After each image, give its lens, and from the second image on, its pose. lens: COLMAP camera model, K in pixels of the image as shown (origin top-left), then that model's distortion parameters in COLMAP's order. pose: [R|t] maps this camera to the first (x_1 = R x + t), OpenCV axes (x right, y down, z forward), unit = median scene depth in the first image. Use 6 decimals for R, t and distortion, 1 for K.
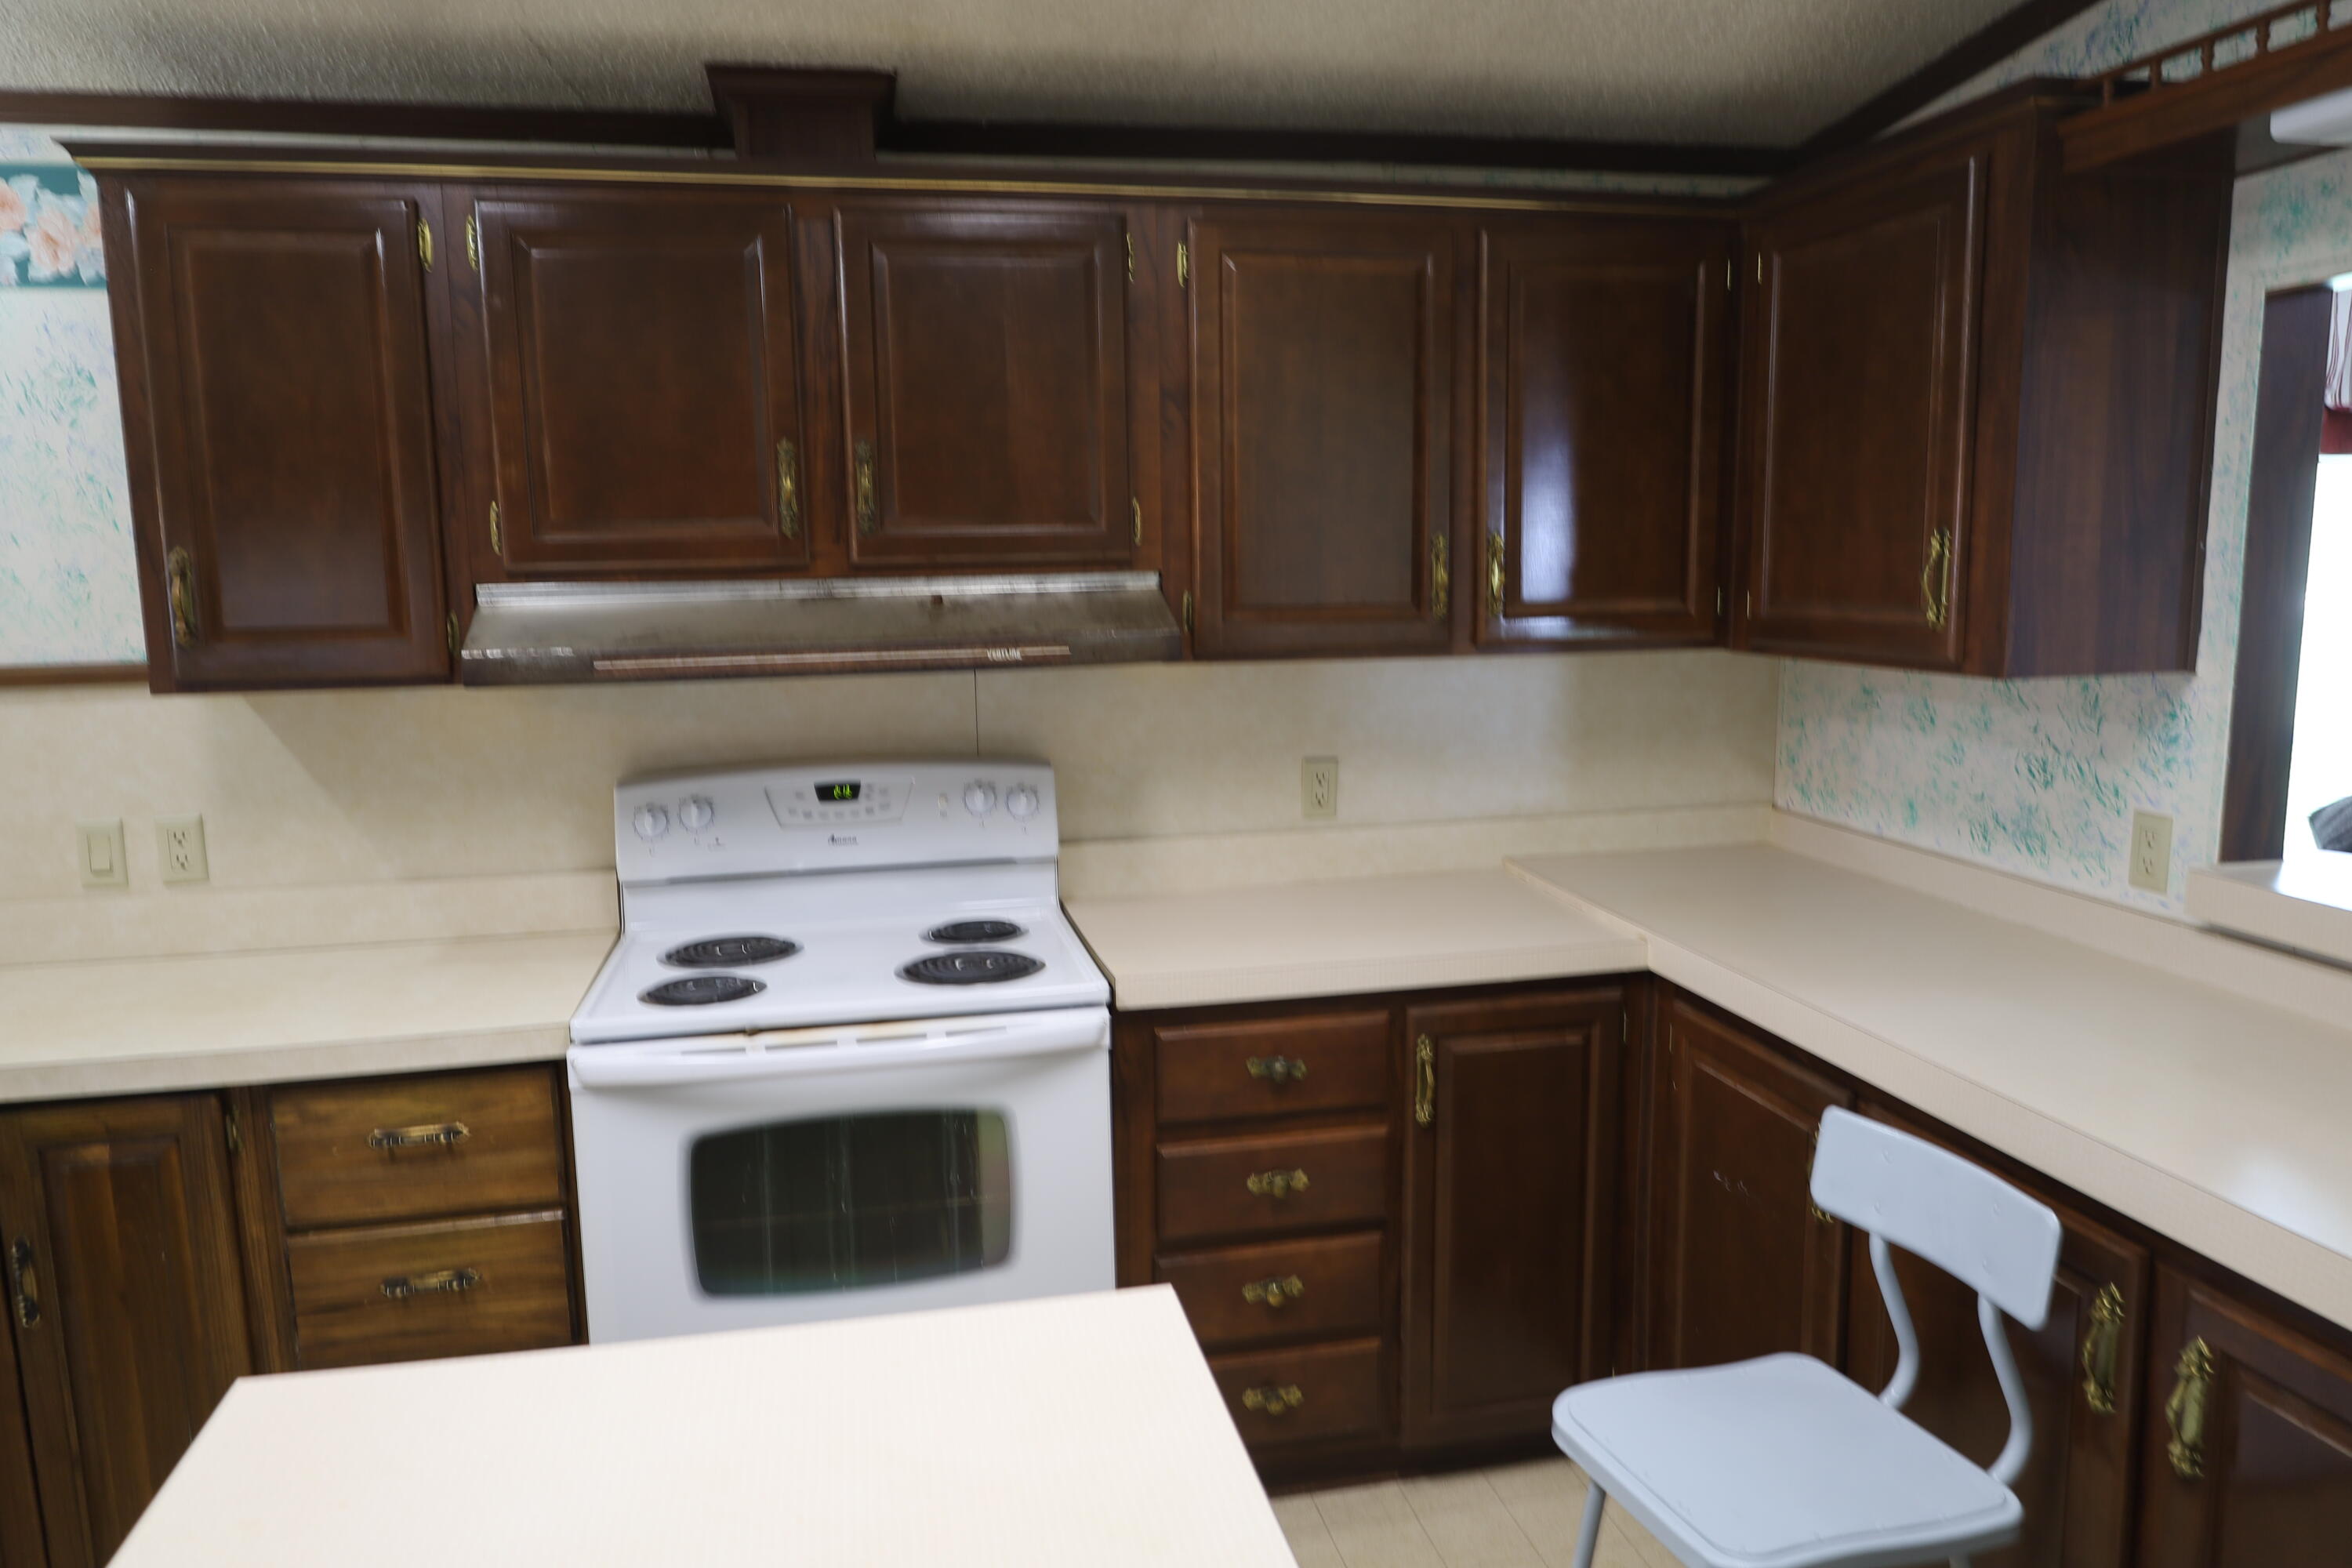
lens RADIAL K [[1543.0, 0, 1176.0], [0, 1543.0, 784.0], [0, 0, 1]] dist [-0.010766, -0.003972]
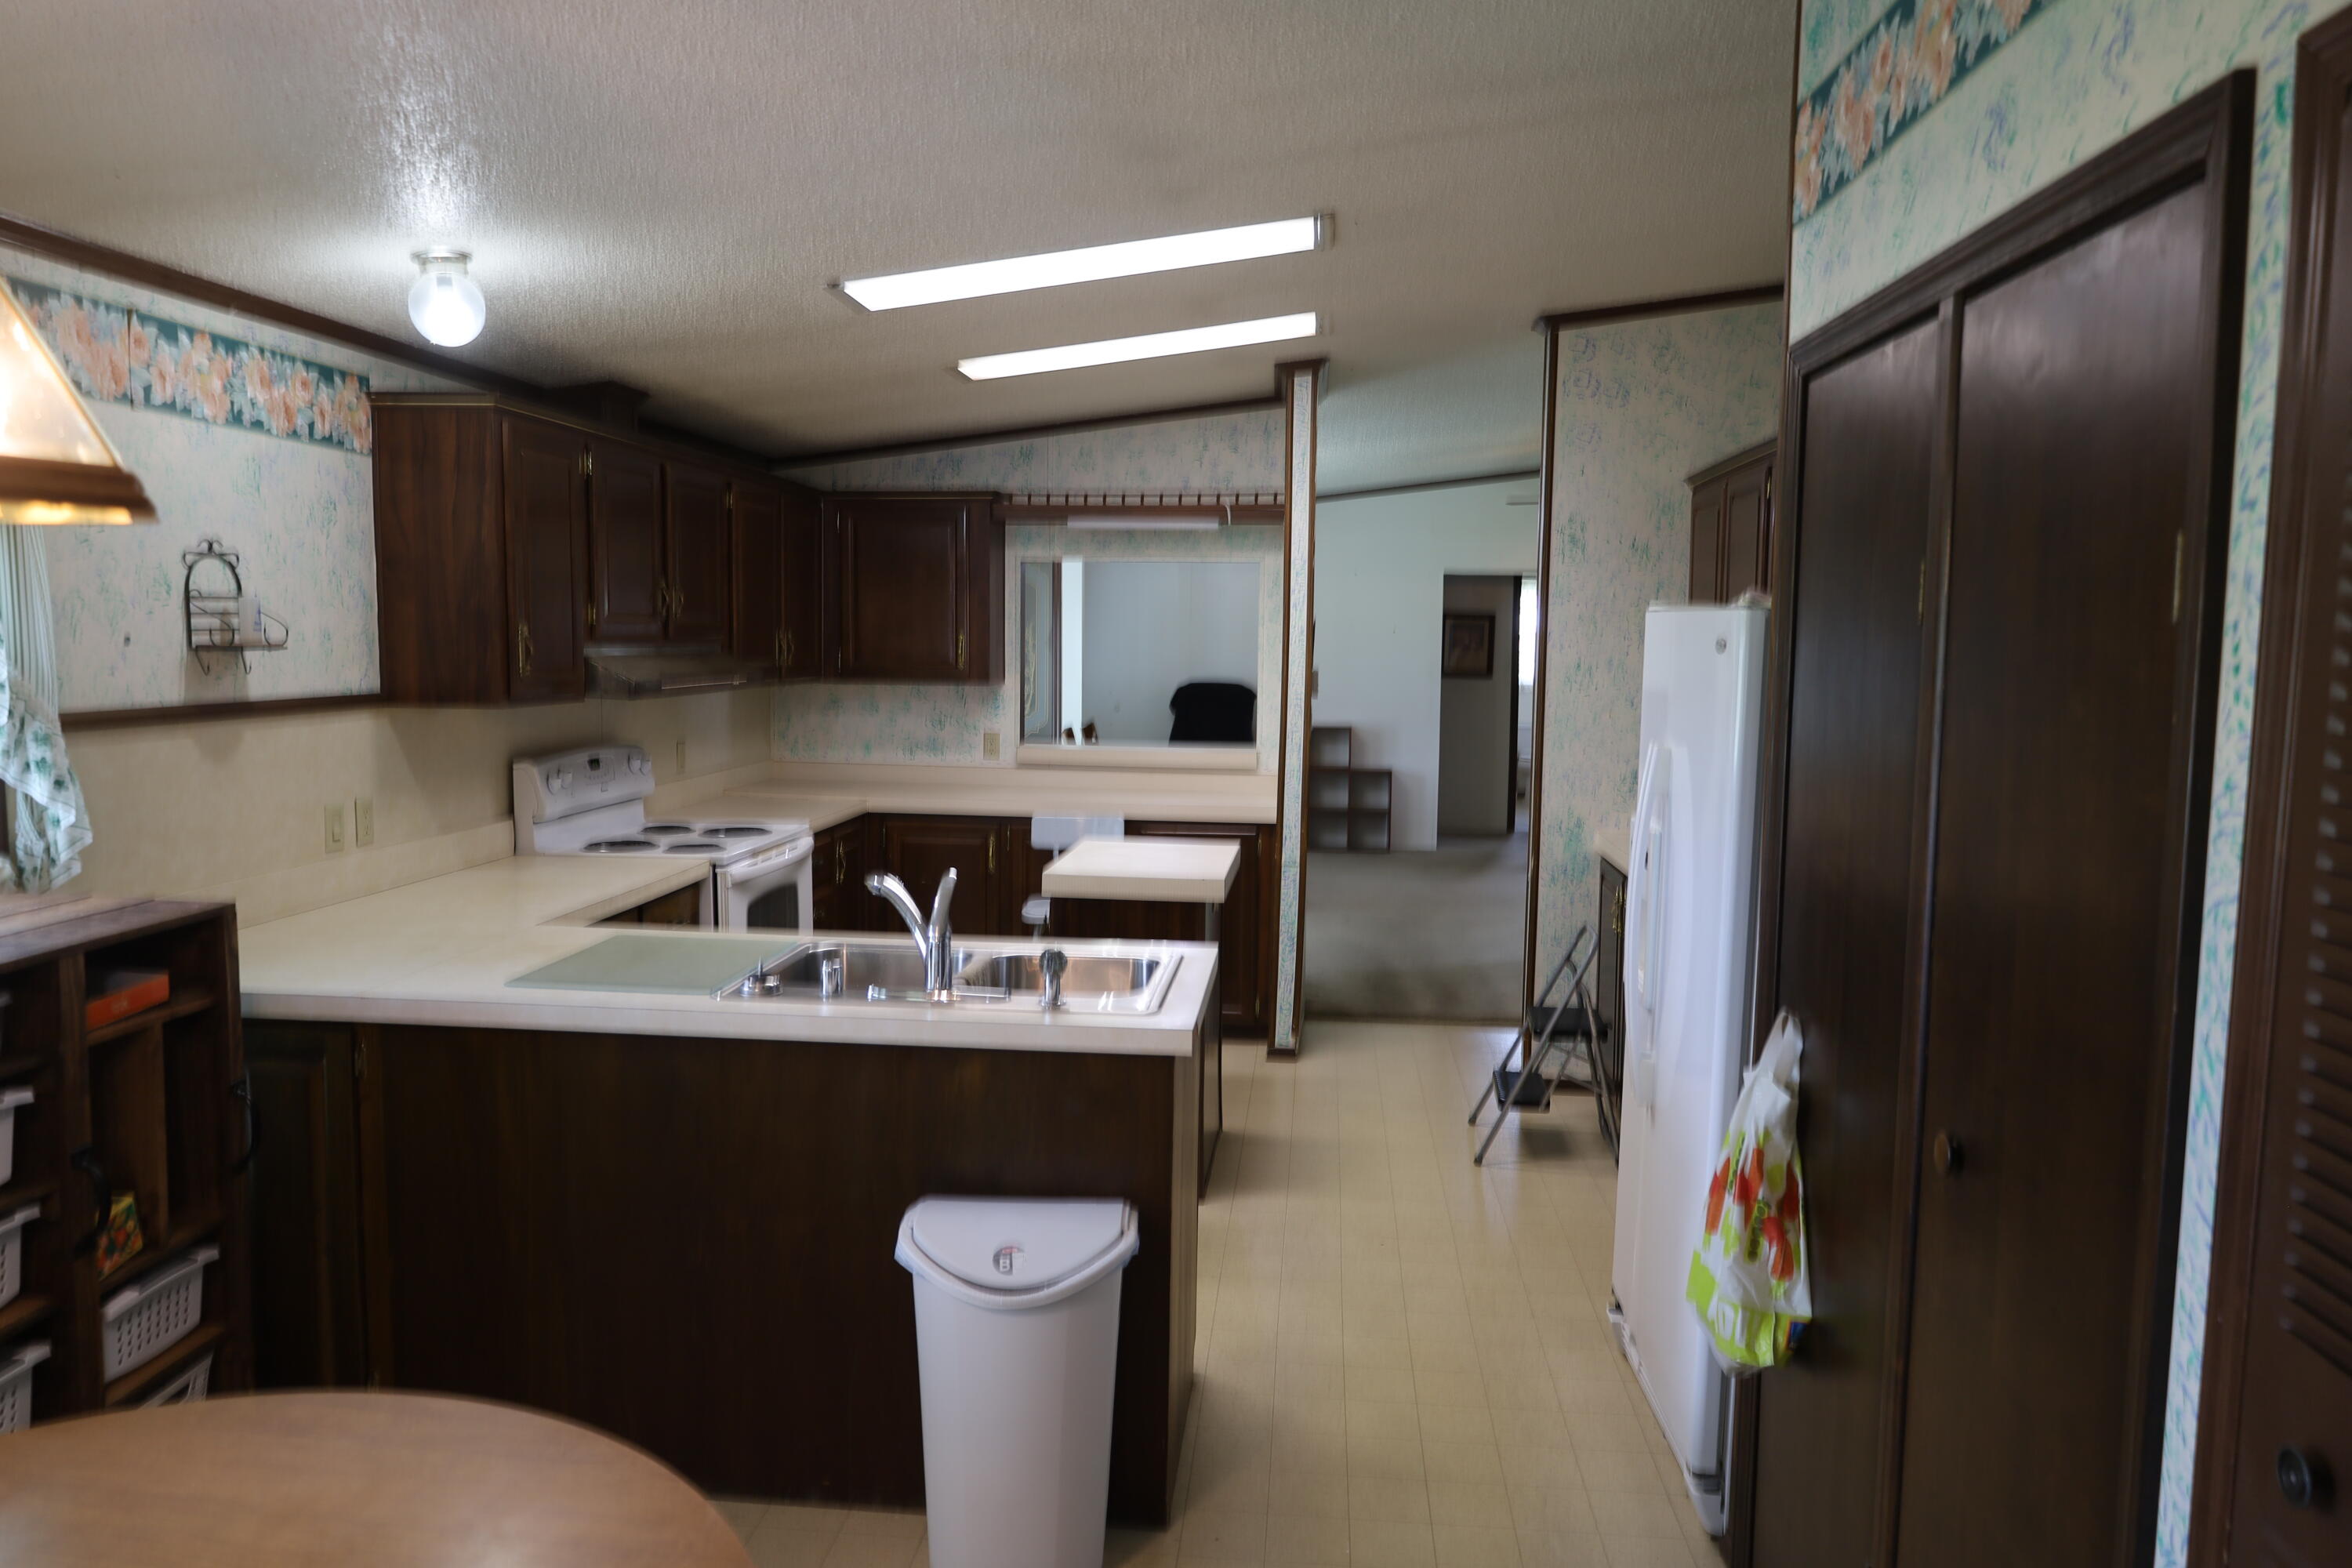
lens RADIAL K [[1598.6, 0, 1180.1], [0, 1598.6, 794.7], [0, 0, 1]] dist [-0.012377, -0.000168]
pose [[0.303425, -0.076404, 0.949787, -1.936524], [0.104544, 0.993432, 0.046517, 0.030208], [-0.947103, 0.085180, 0.309420, -0.239273]]
